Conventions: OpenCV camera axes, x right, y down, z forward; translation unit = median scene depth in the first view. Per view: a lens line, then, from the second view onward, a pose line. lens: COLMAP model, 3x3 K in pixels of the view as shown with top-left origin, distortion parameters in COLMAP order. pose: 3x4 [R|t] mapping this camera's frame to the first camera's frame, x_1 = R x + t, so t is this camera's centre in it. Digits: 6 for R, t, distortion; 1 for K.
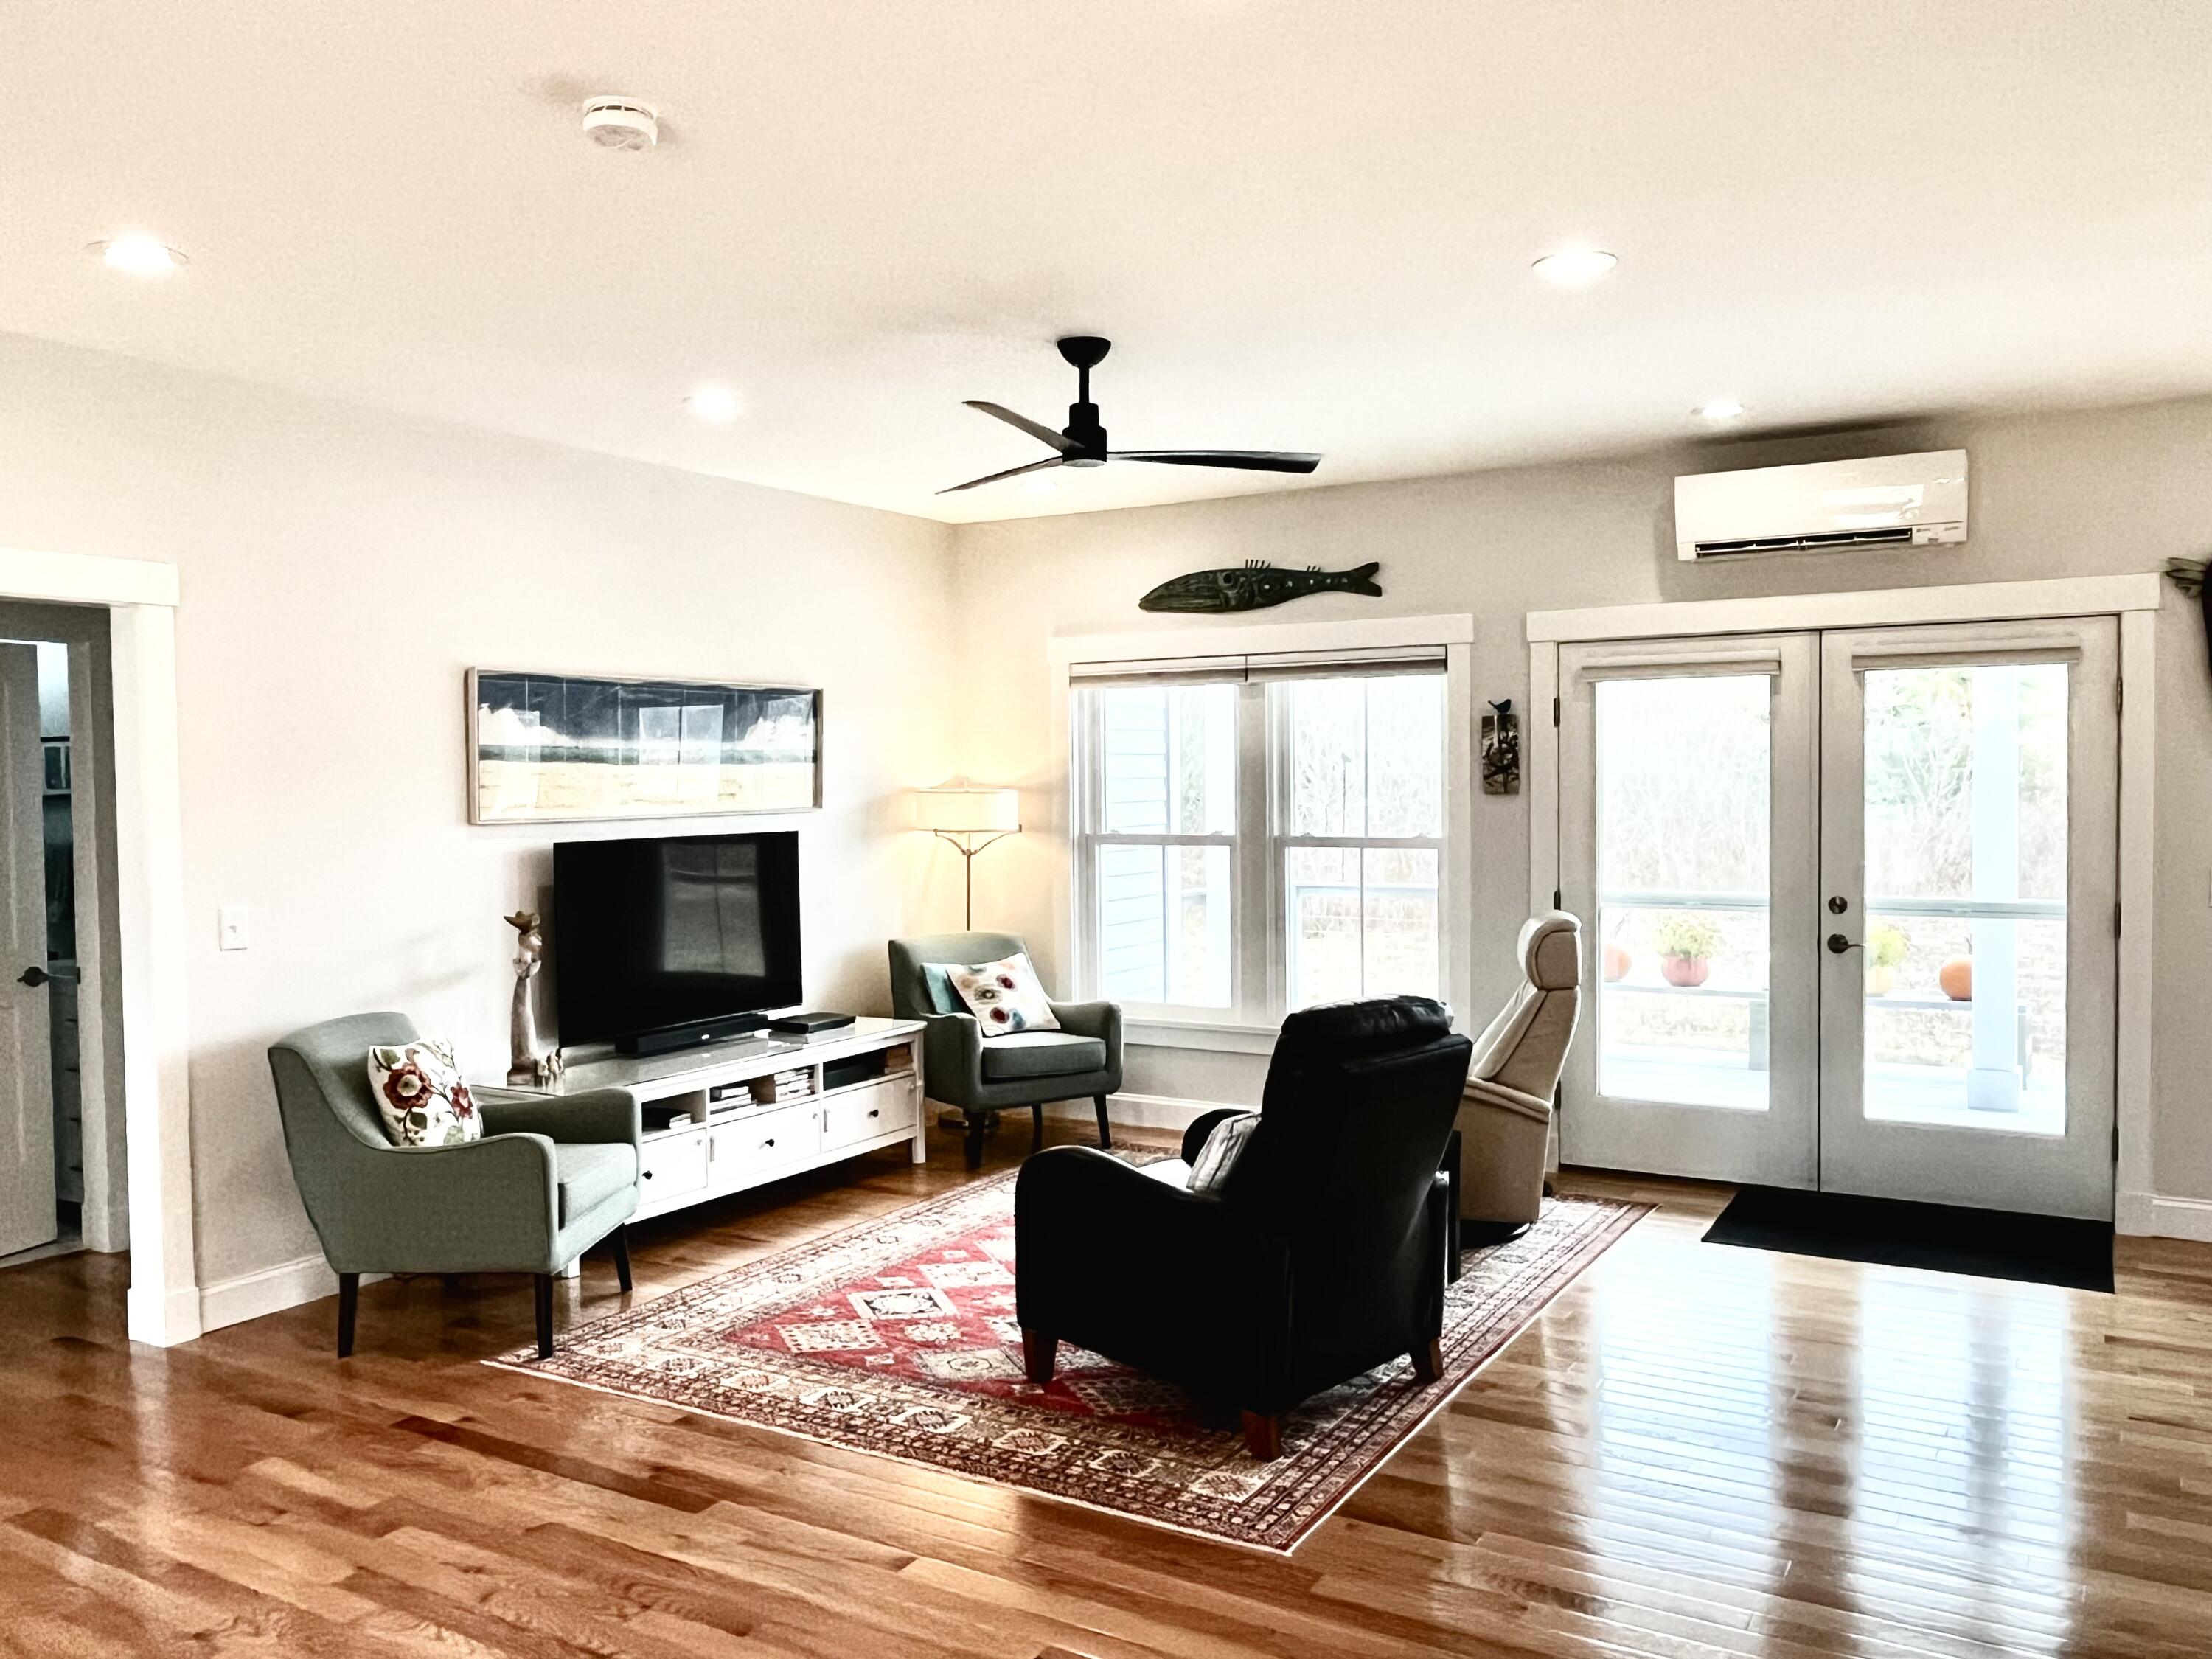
lens RADIAL K [[1691.1, 0, 1106.0], [0, 1691.1, 829.5], [0, 0, 1]] dist [-0.003175, 0.002362]
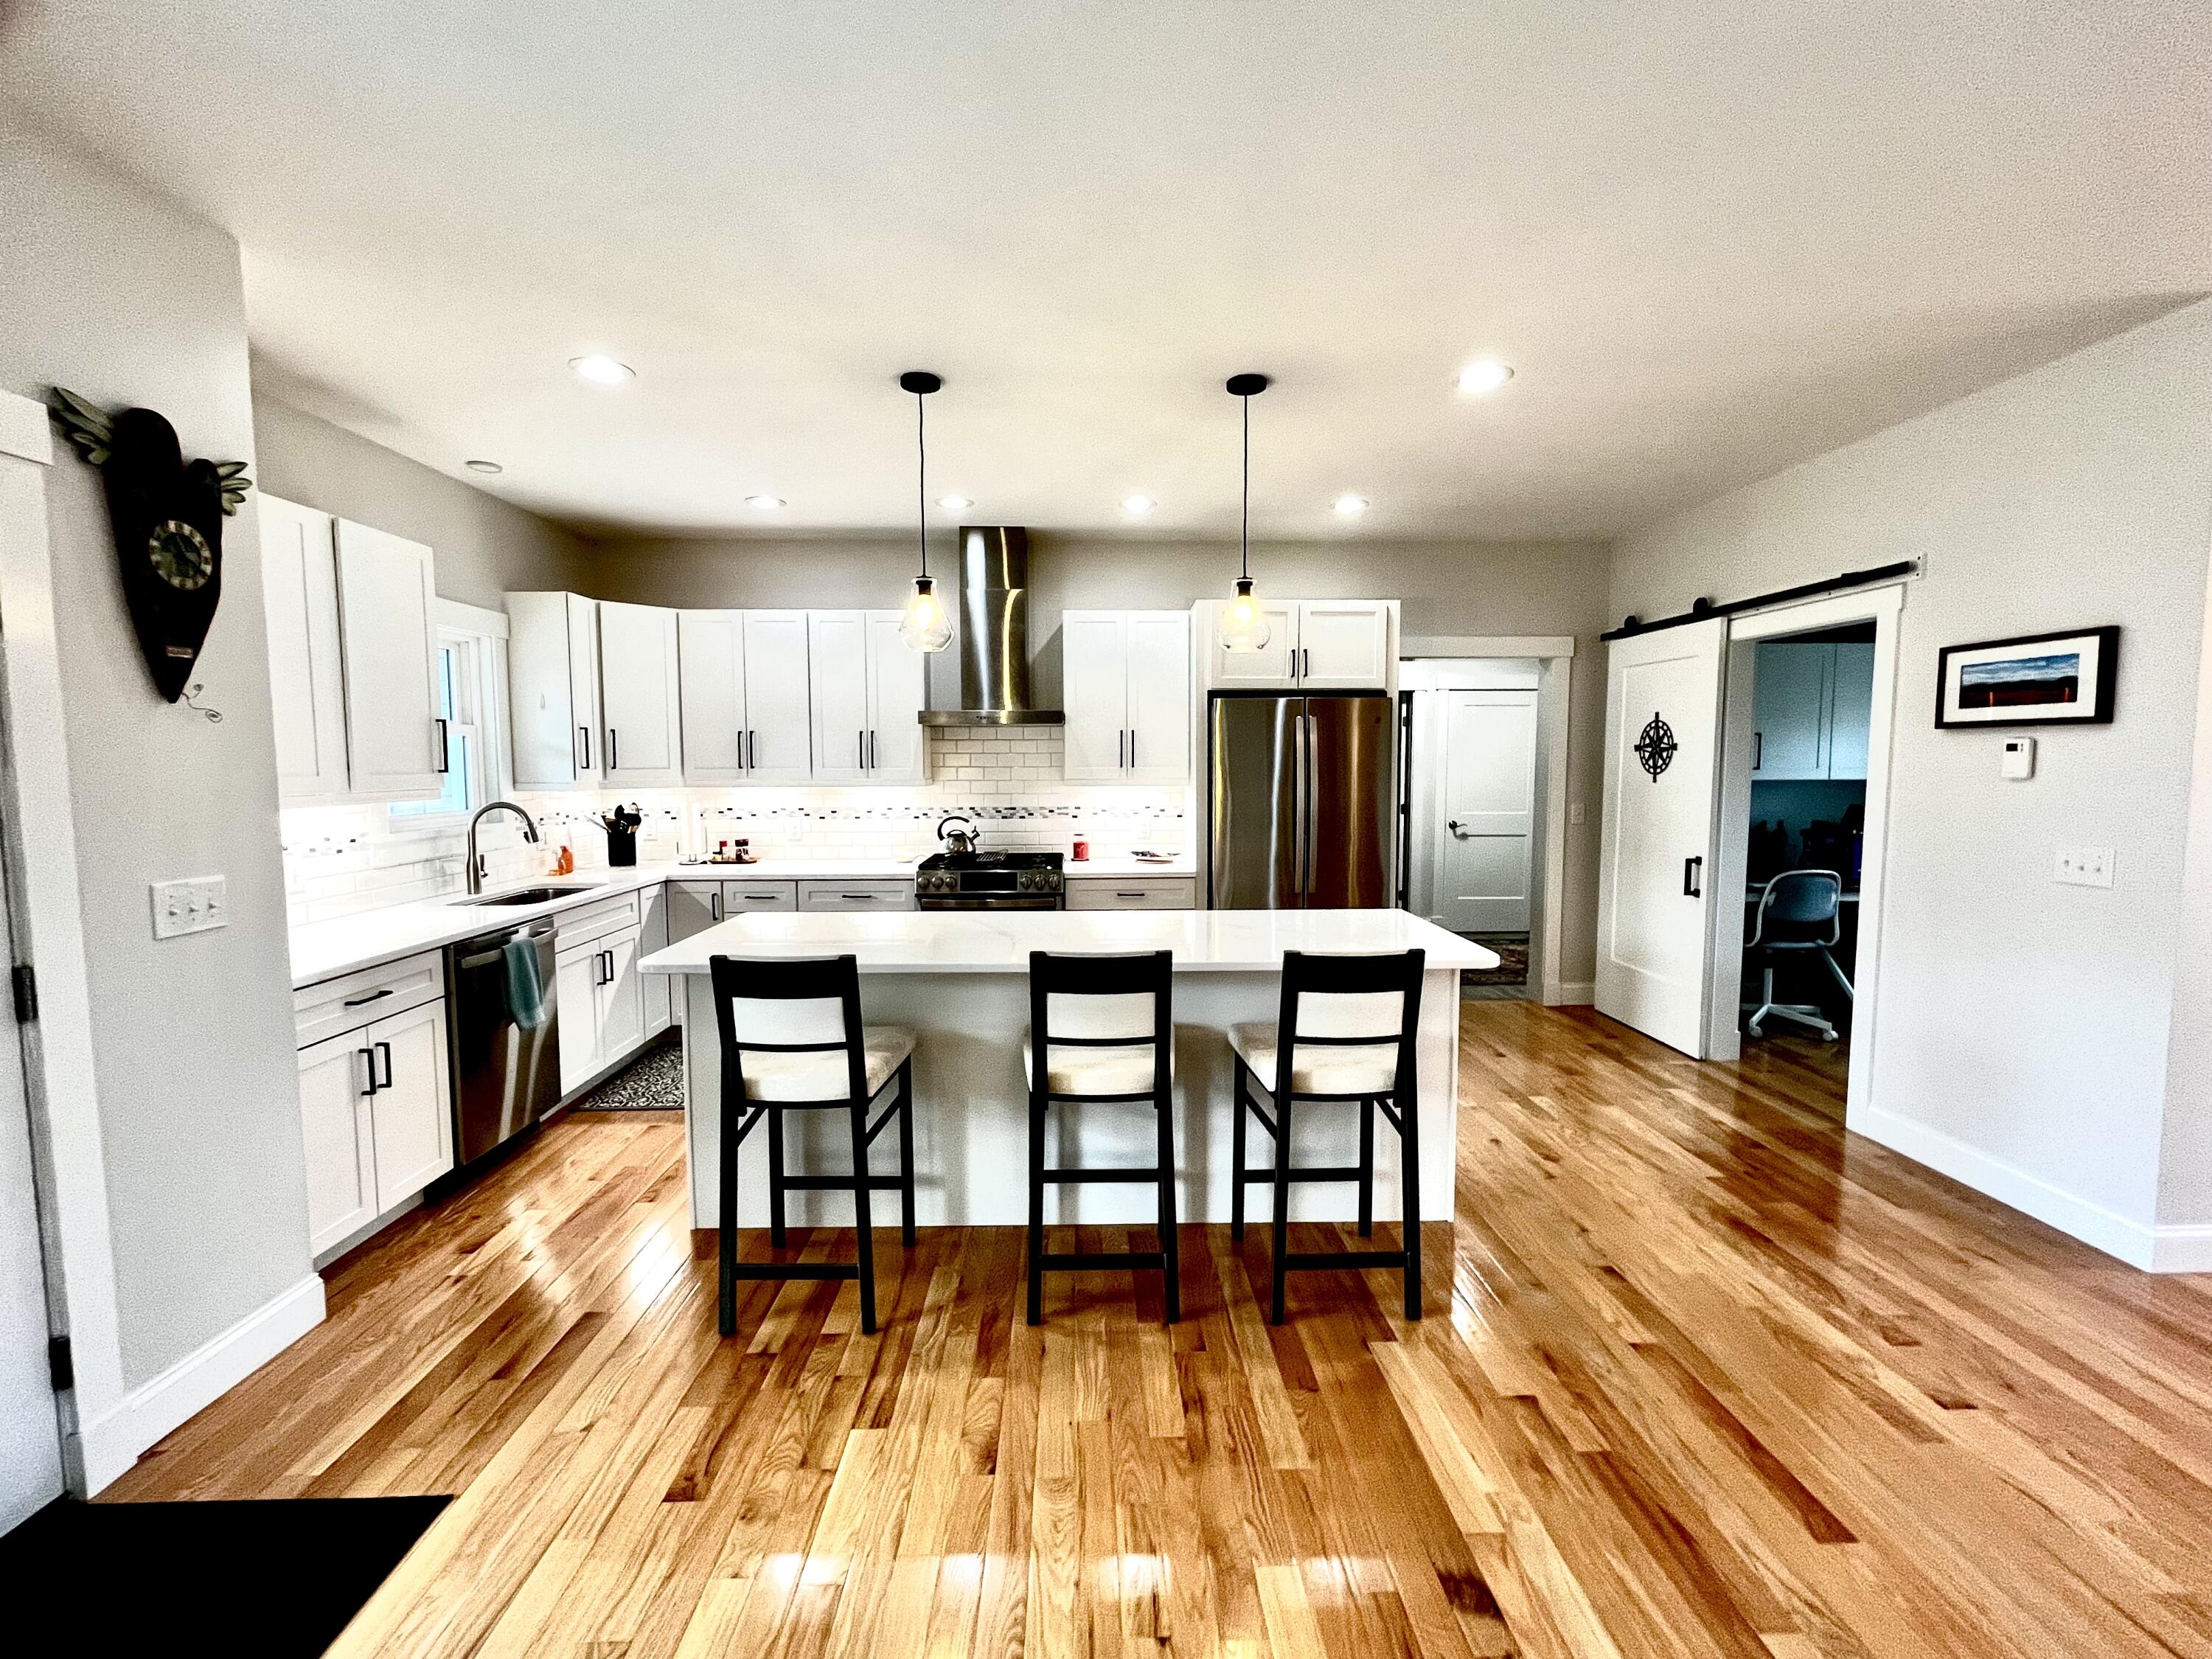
lens RADIAL K [[922.0, 0, 1097.3], [0, 922.0, 827.4], [0, 0, 1]] dist [-0.002585, -0.000222]
pose [[-0.532938, -0.051646, 0.844577, 0.127027], [0.035472, 0.995895, 0.083282, -0.014719], [-0.845410, 0.074342, -0.528918, 0.781586]]
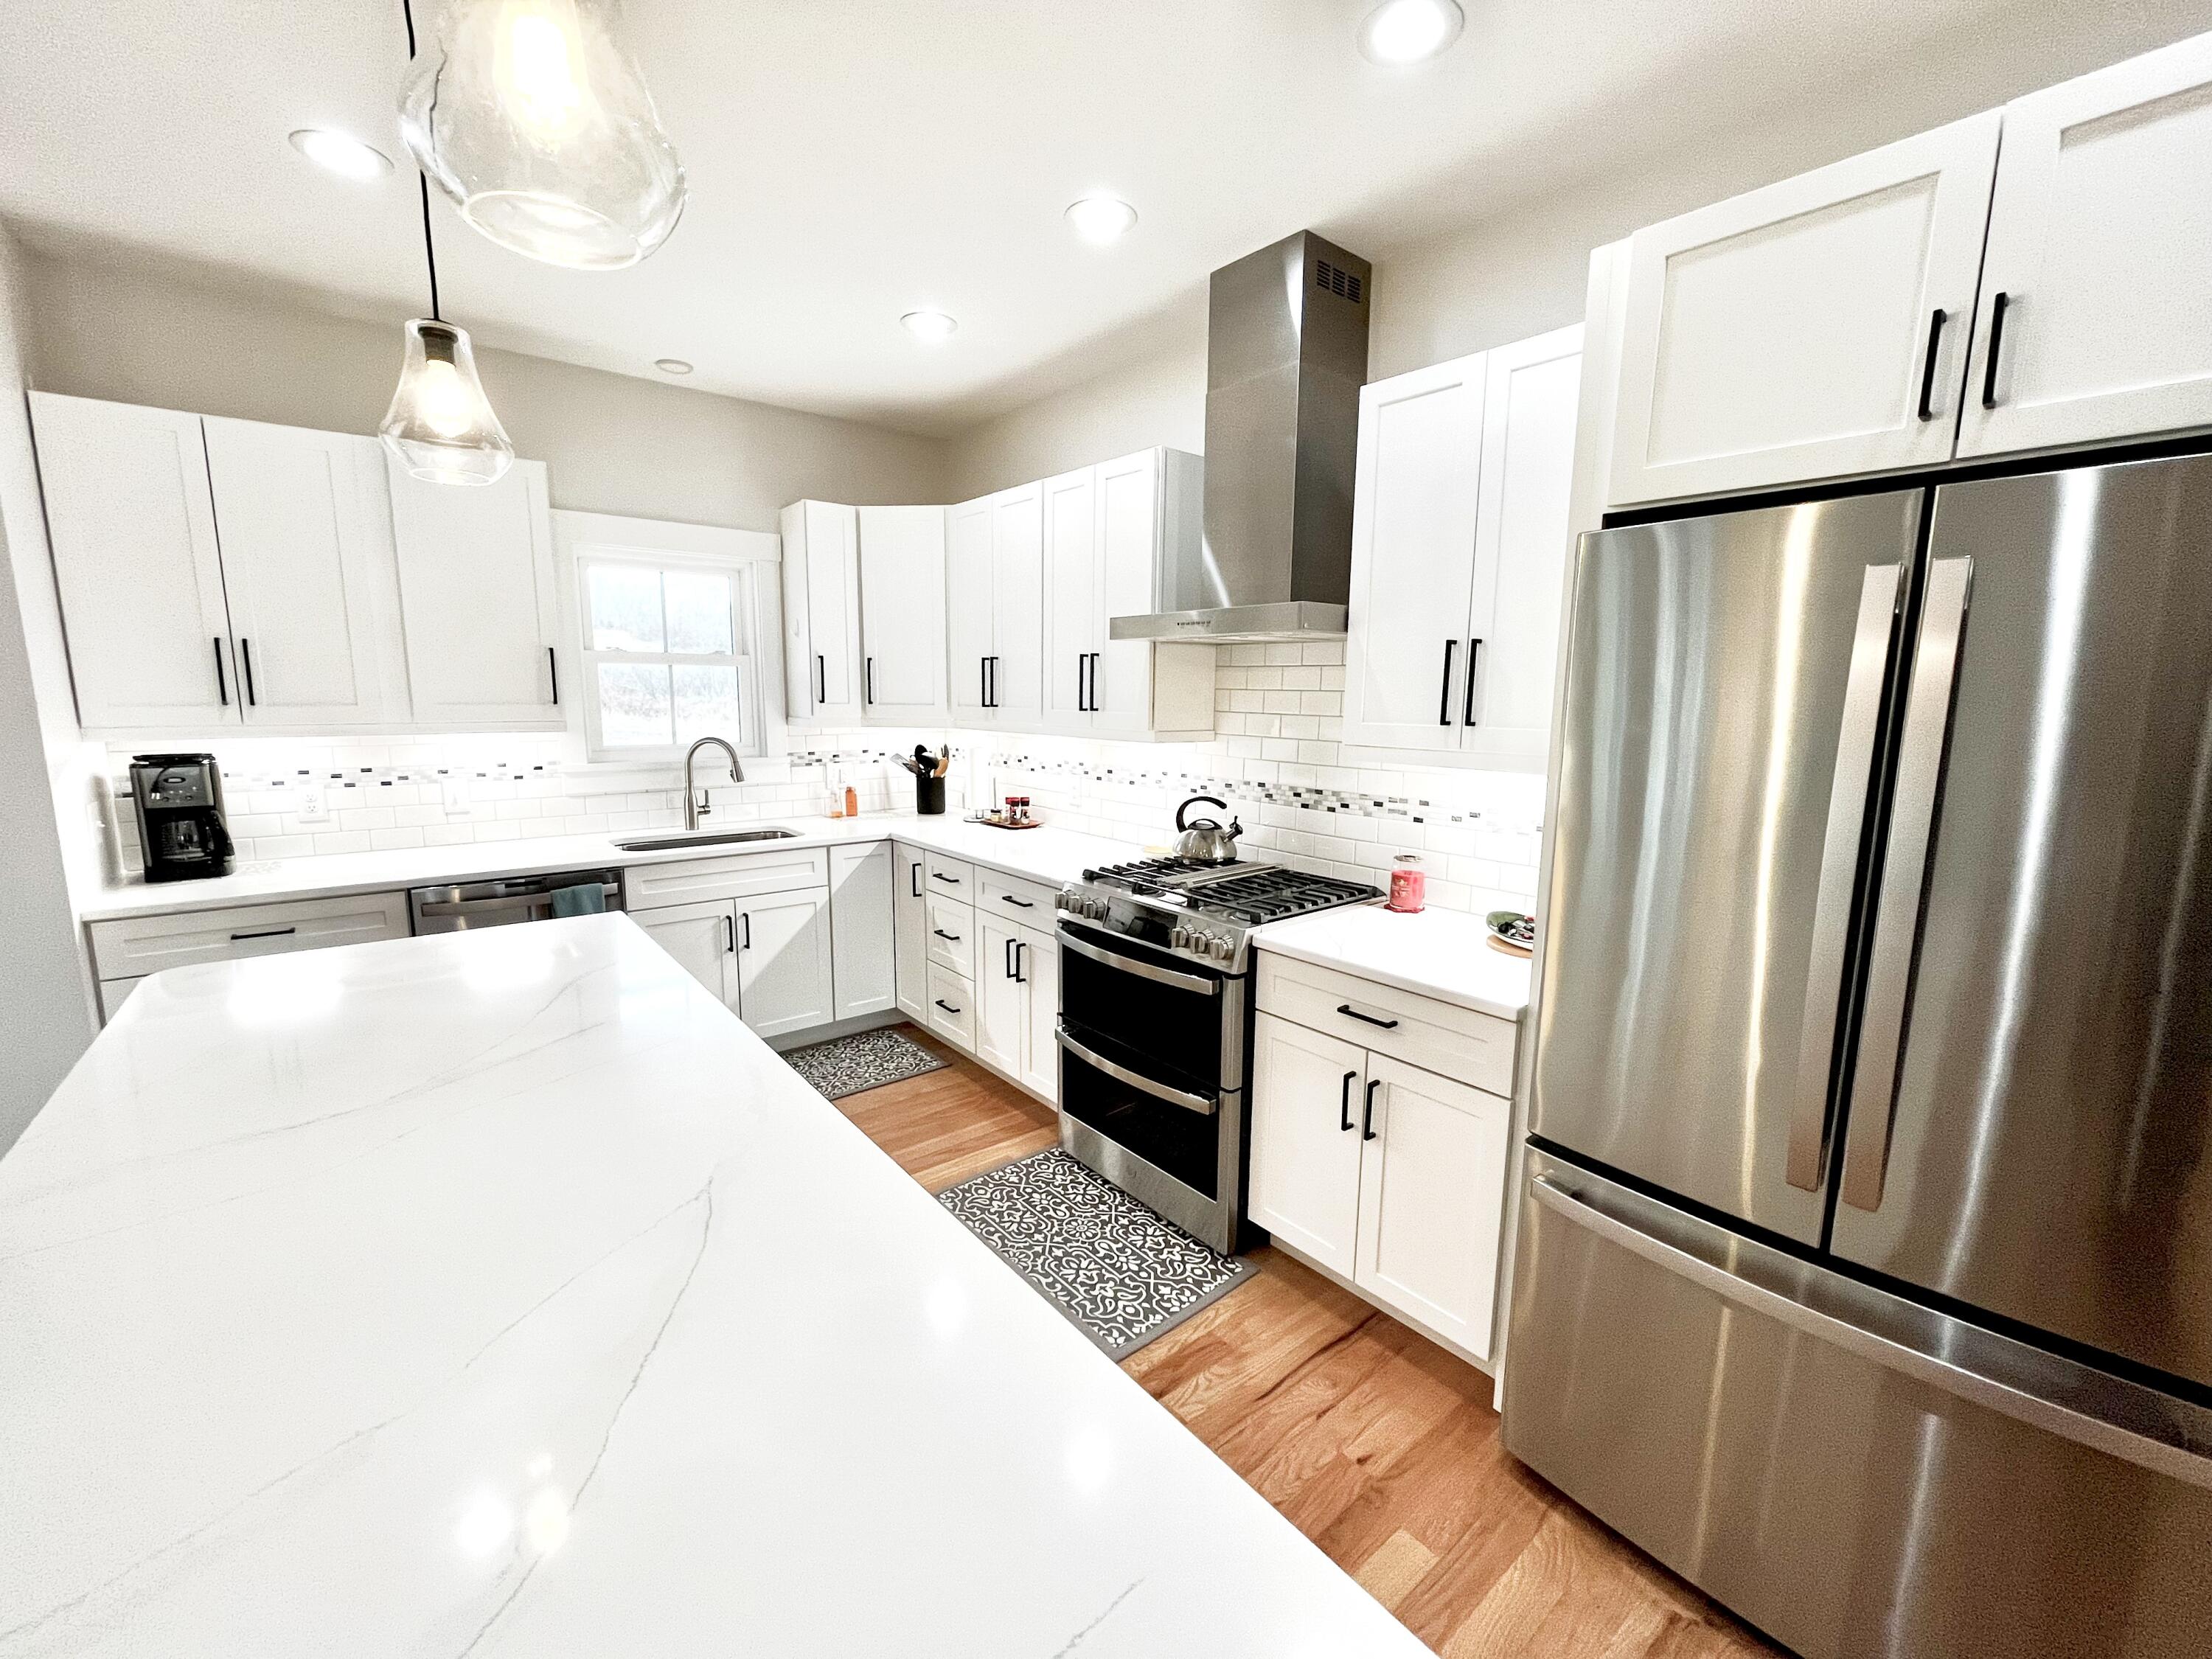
lens RADIAL K [[897.0, 0, 1106.0], [0, 897.0, 829.5], [0, 0, 1]] dist [-0.005643, -0.000037]
pose [[0.333901, -0.131852, 0.933341, 0.435083], [0.016337, 0.990829, 0.134129, -0.007543], [-0.942467, -0.029538, 0.332992, 0.330134]]
